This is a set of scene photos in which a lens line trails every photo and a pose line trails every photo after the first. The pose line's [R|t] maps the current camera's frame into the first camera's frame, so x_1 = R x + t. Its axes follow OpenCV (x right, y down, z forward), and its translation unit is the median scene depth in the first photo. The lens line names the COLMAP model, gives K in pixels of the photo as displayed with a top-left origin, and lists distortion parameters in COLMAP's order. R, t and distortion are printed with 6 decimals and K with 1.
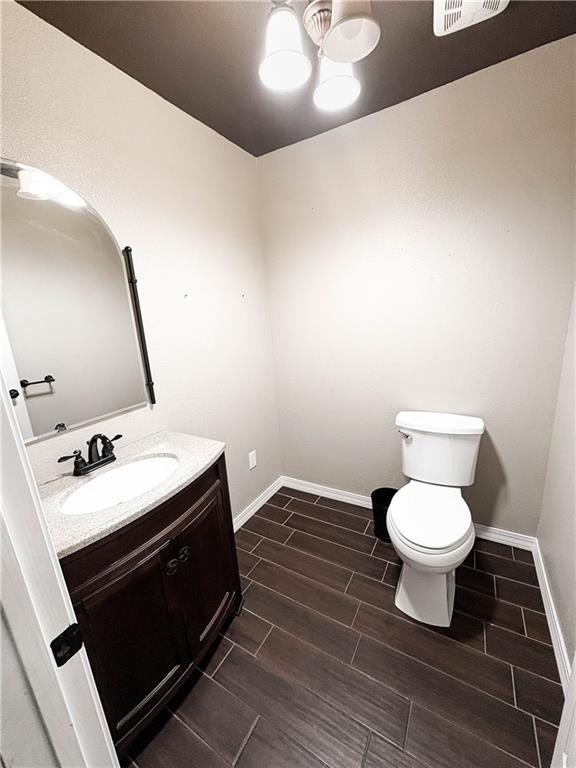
lens RADIAL K [[306.4, 0, 288.0], [0, 306.4, 385.3], [0, 0, 1]] dist [-0.003057, 0.000308]
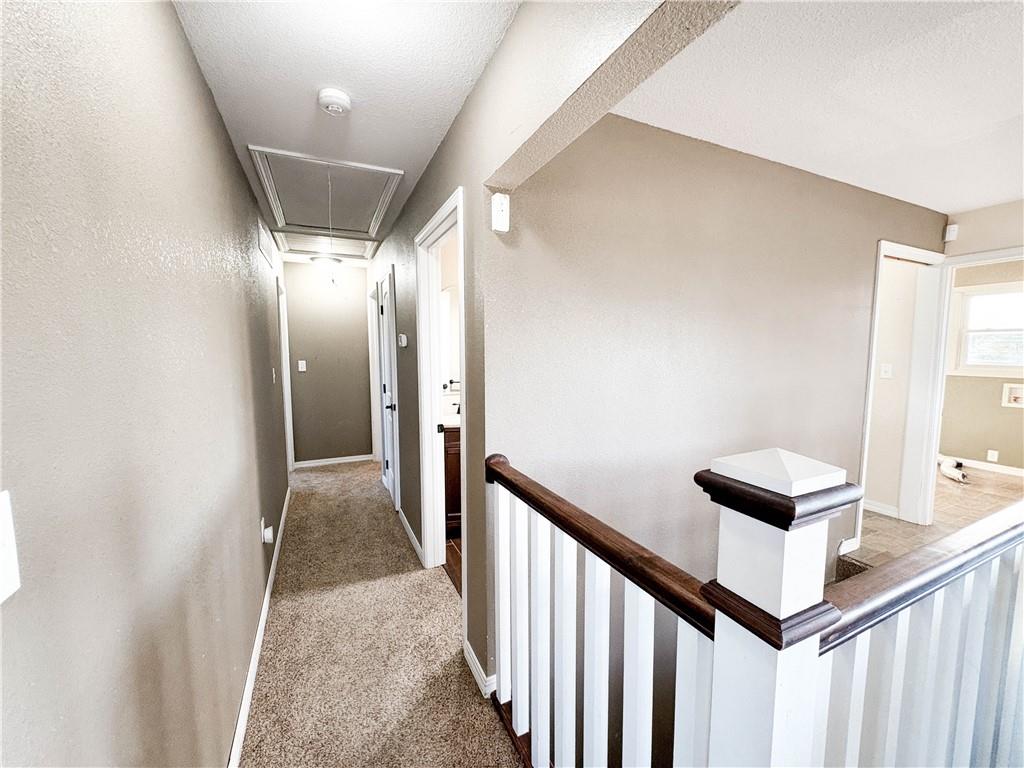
lens RADIAL K [[408.6, 0, 512.3], [0, 408.6, 385.9], [0, 0, 1]] dist [-0.003057, 0.000308]
pose [[0.825737, 0.108575, -0.553507, 0.574864], [-0.176203, 0.981843, -0.070266, 0.110502], [0.535828, 0.155551, 0.829875, -0.586148]]
